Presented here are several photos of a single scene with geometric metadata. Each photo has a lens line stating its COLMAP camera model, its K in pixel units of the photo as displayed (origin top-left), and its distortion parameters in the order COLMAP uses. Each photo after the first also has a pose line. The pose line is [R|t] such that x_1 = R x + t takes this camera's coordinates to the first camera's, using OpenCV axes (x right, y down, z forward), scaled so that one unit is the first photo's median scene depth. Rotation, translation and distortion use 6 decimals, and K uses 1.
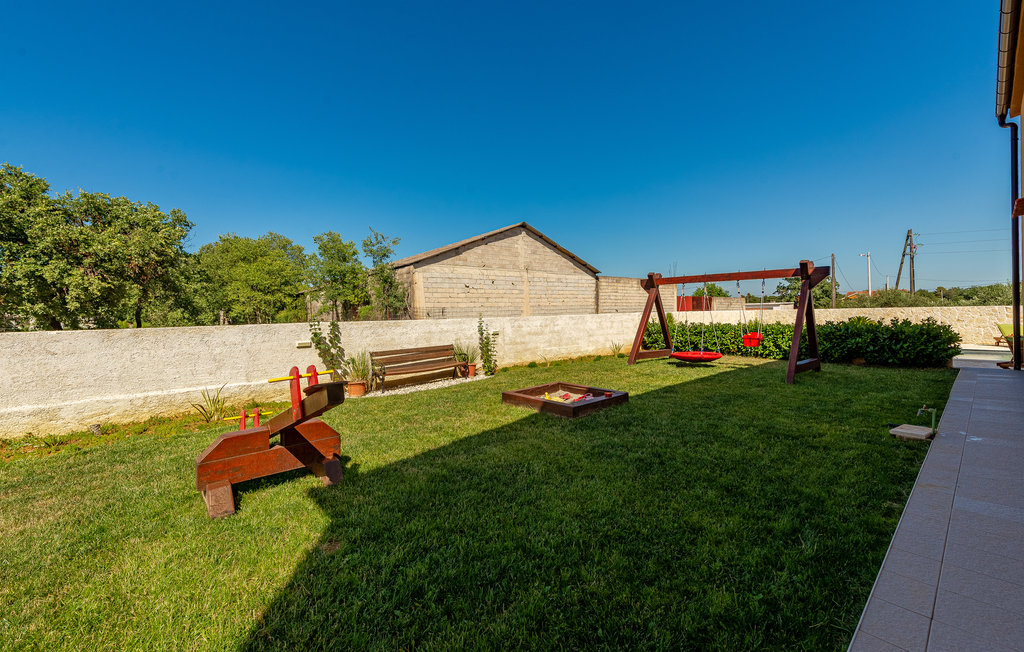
lens RADIAL K [[408.5, 0, 508.6], [0, 408.5, 317.9], [0, 0, 1]] dist [0.014028, -0.002595]
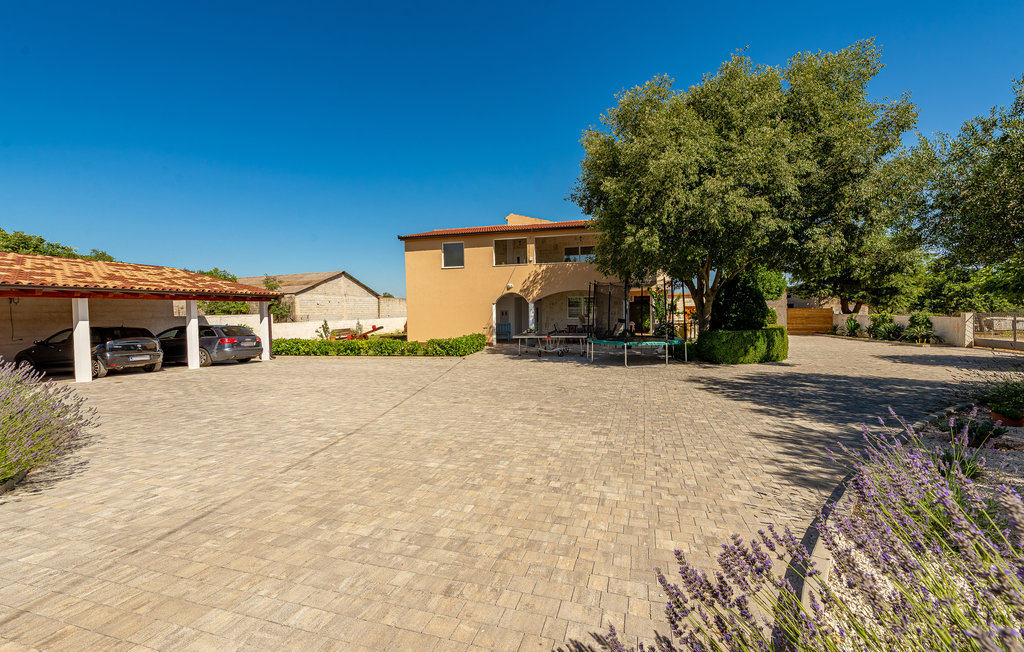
lens RADIAL K [[408.5, 0, 513.1], [0, 408.5, 323.3], [0, 0, 1]] dist [0.014028, -0.002595]
pose [[0.817518, -0.011584, 0.575787, -0.456862], [0.007743, 0.999928, 0.009123, 0.004163], [-0.575851, -0.003000, 0.817549, -1.127422]]
